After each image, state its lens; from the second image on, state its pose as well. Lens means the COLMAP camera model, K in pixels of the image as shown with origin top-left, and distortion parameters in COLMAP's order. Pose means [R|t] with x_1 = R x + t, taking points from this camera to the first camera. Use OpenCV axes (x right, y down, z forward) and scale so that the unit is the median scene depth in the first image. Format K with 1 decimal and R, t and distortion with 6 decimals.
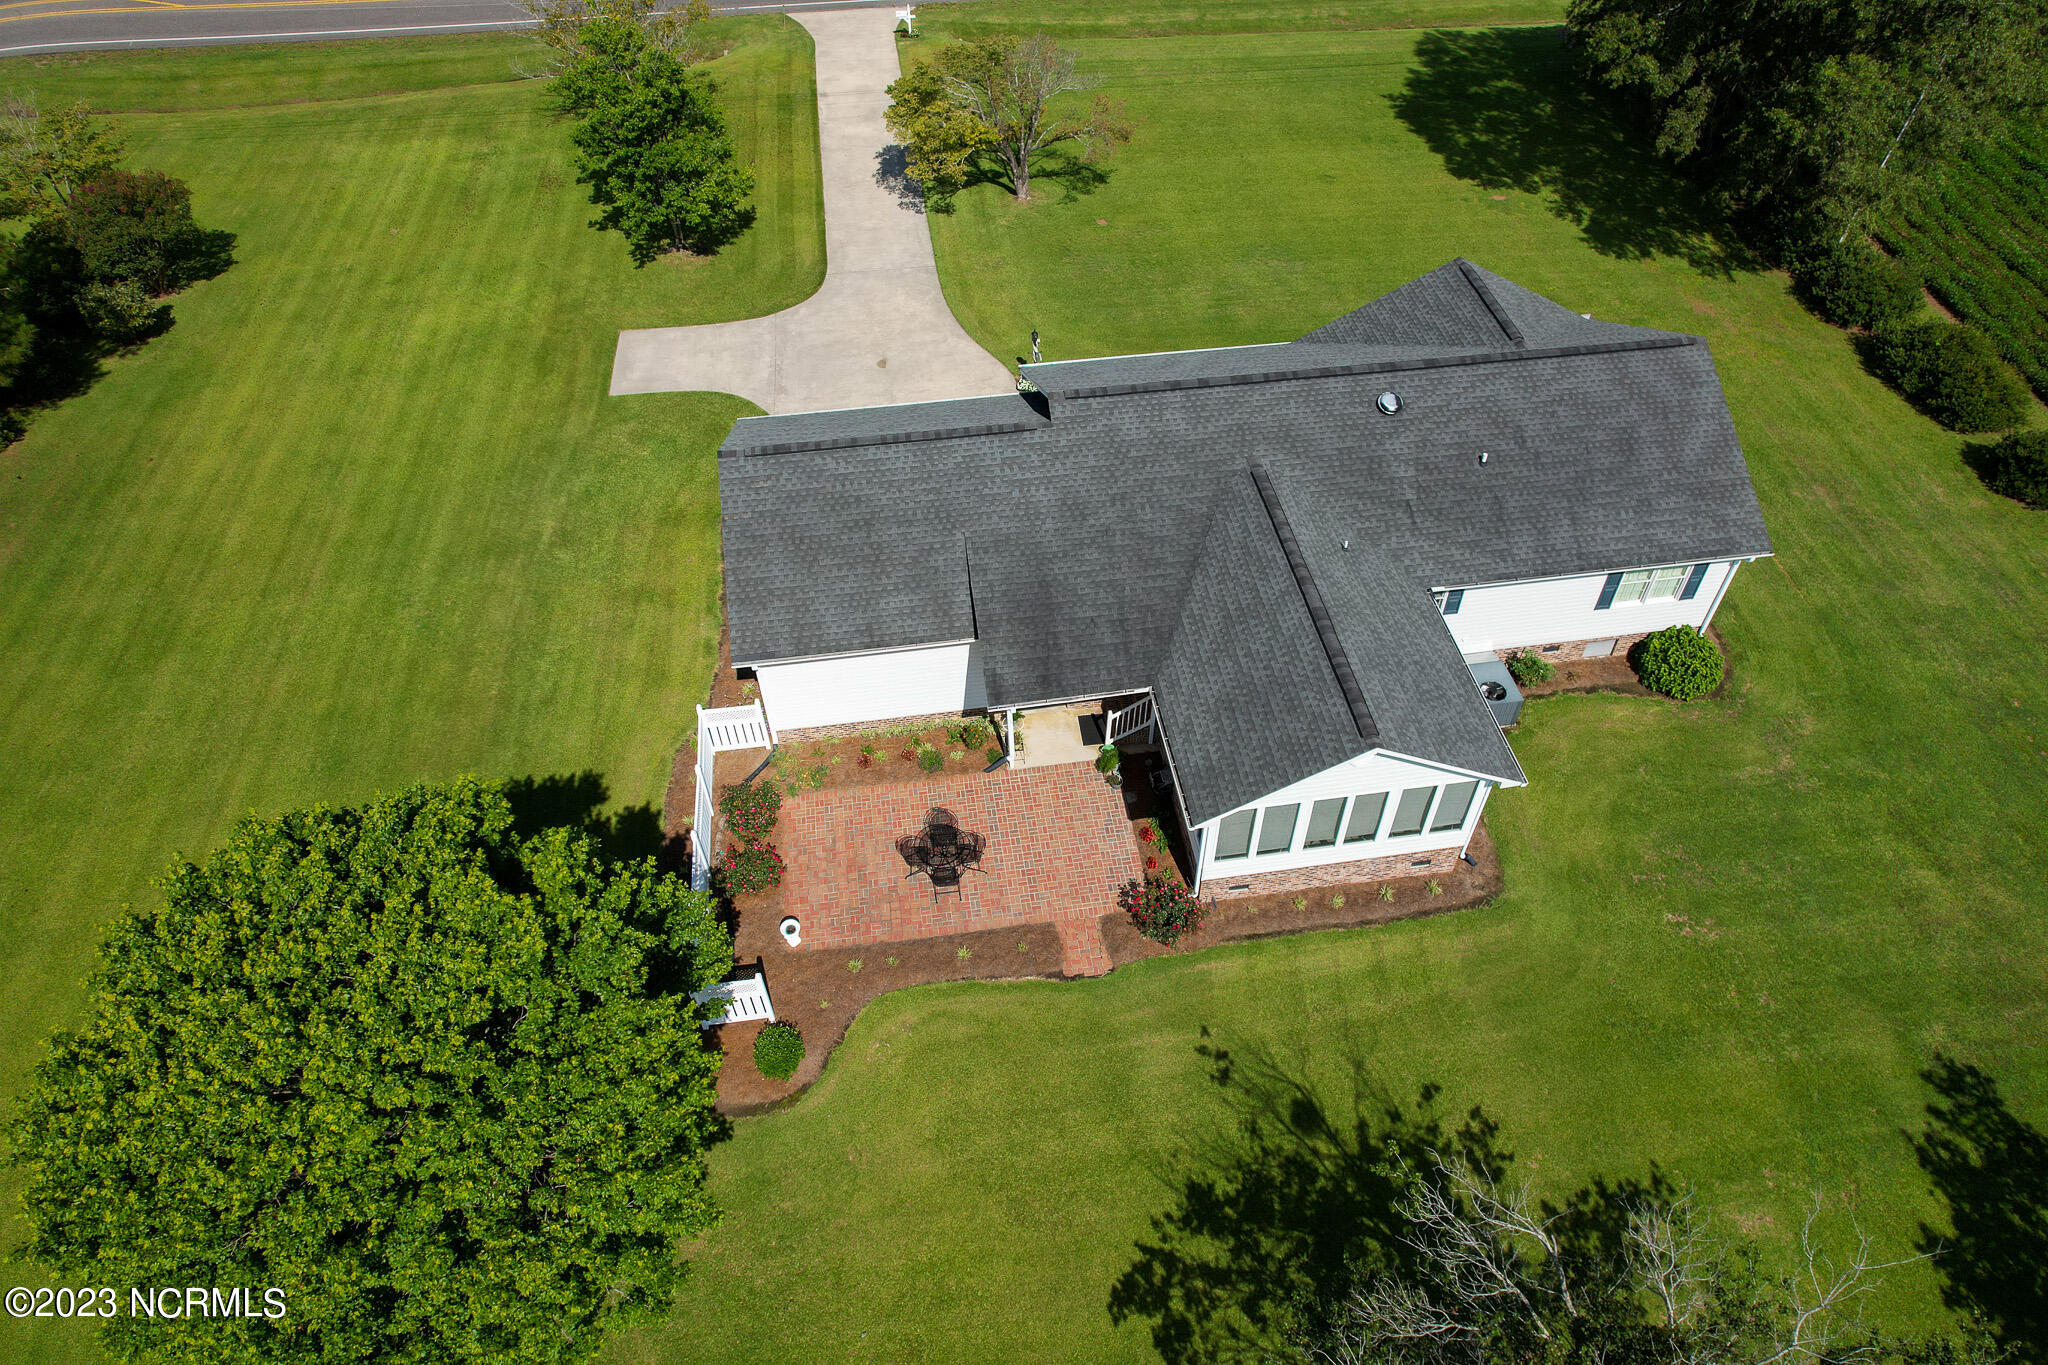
lens RADIAL K [[1306.4, 0, 1037.8], [0, 1306.4, 681.4], [0, 0, 1]] dist [-0.078714, 0.073400]
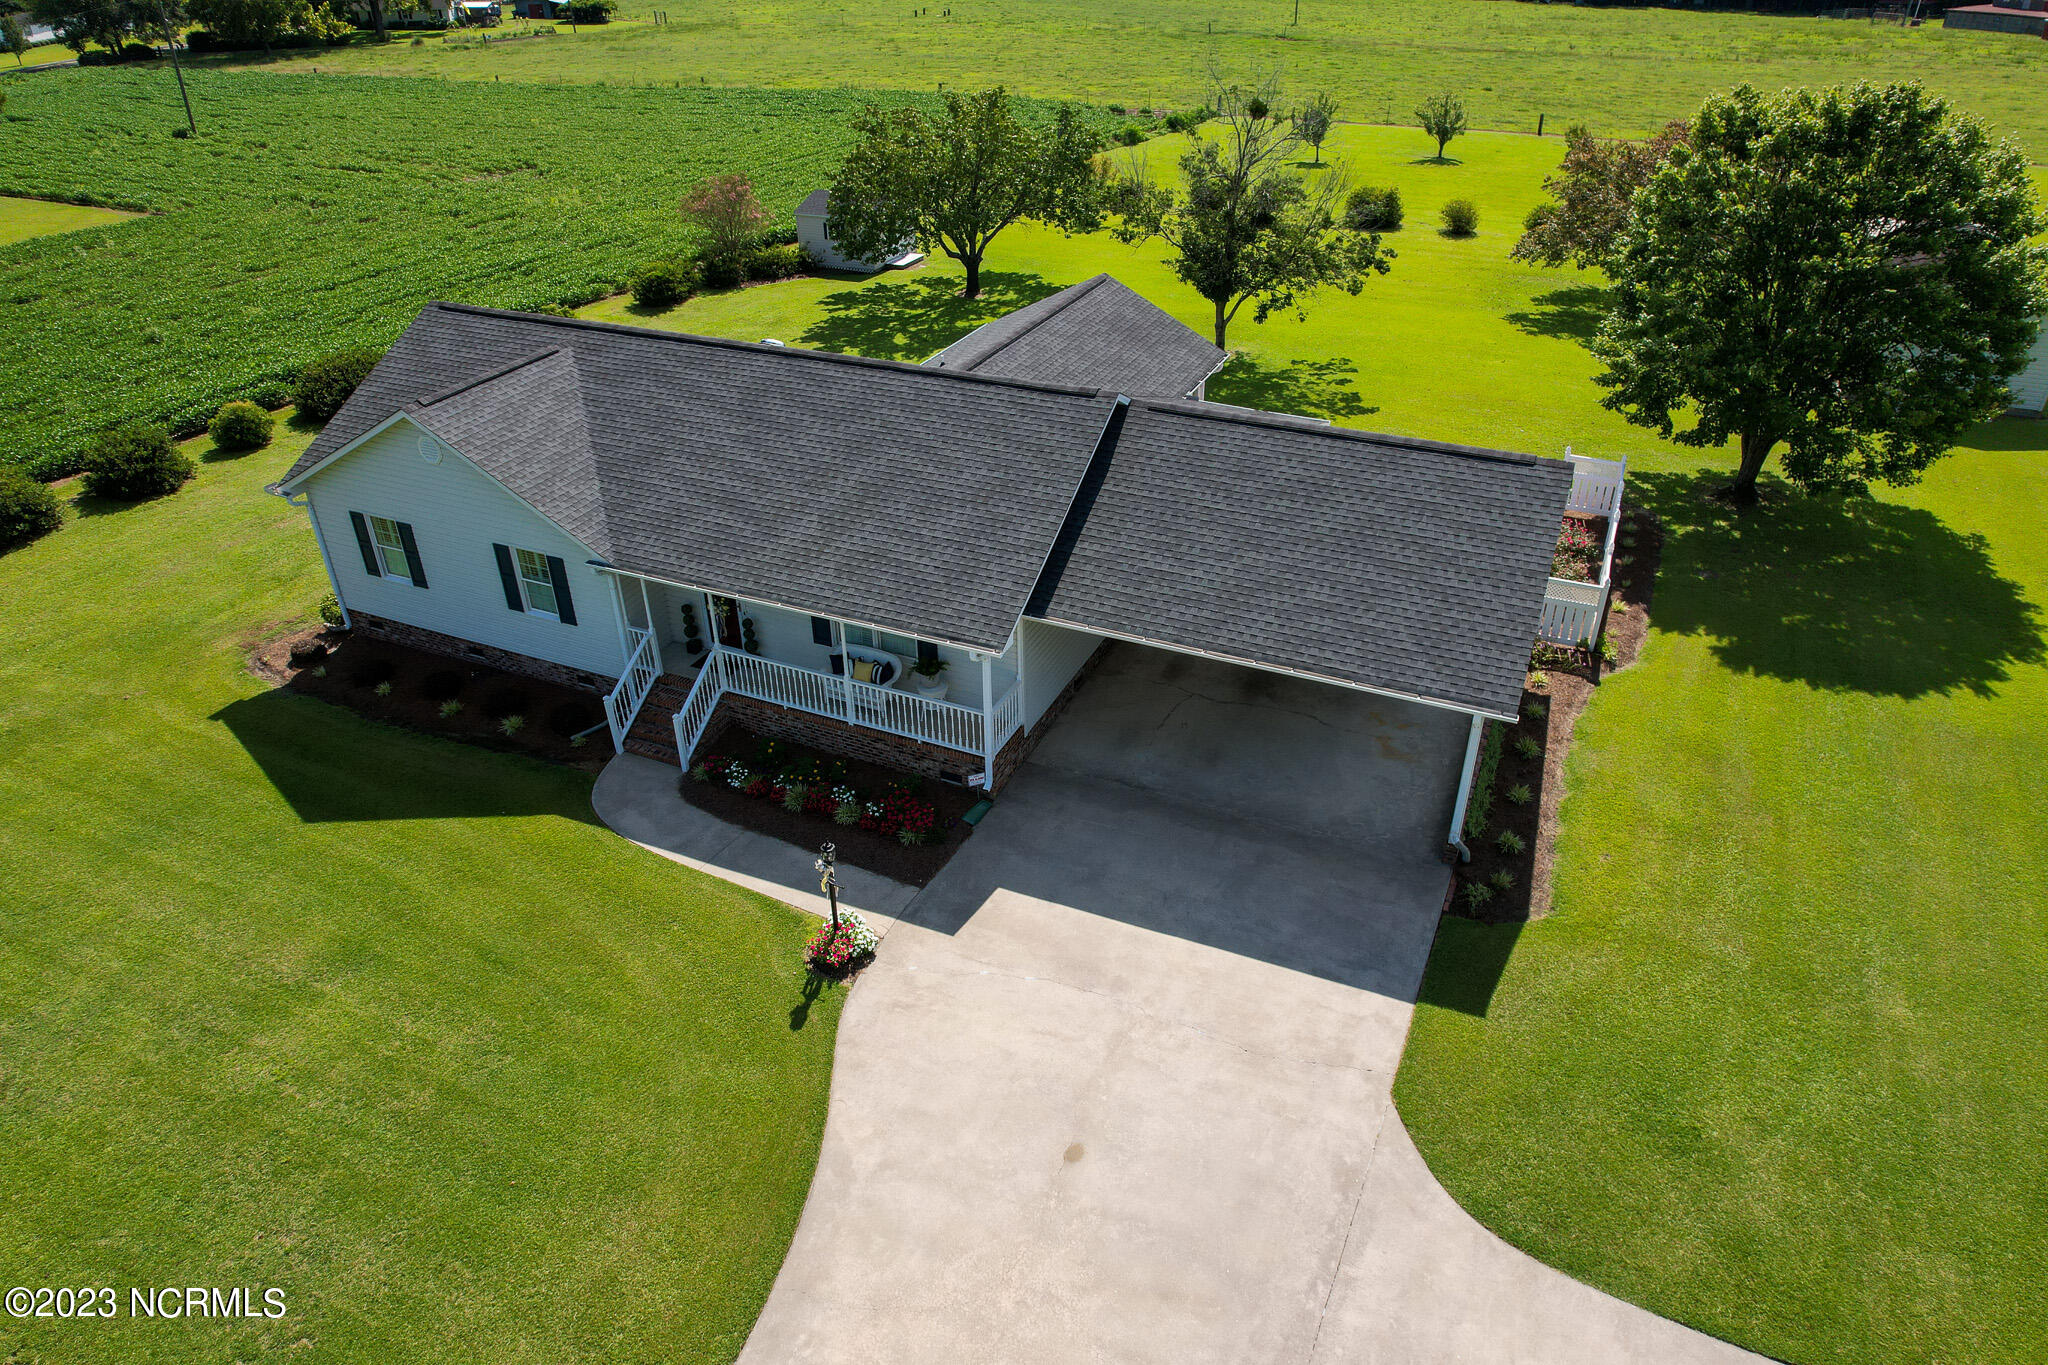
lens RADIAL K [[1306.4, 0, 1037.8], [0, 1306.4, 681.4], [0, 0, 1]] dist [-0.078714, 0.073400]
pose [[-0.844847, -0.264645, 0.464970, -0.339810], [0.403524, 0.255442, 0.878588, -0.837770], [-0.351287, 0.929899, -0.109018, 1.220035]]
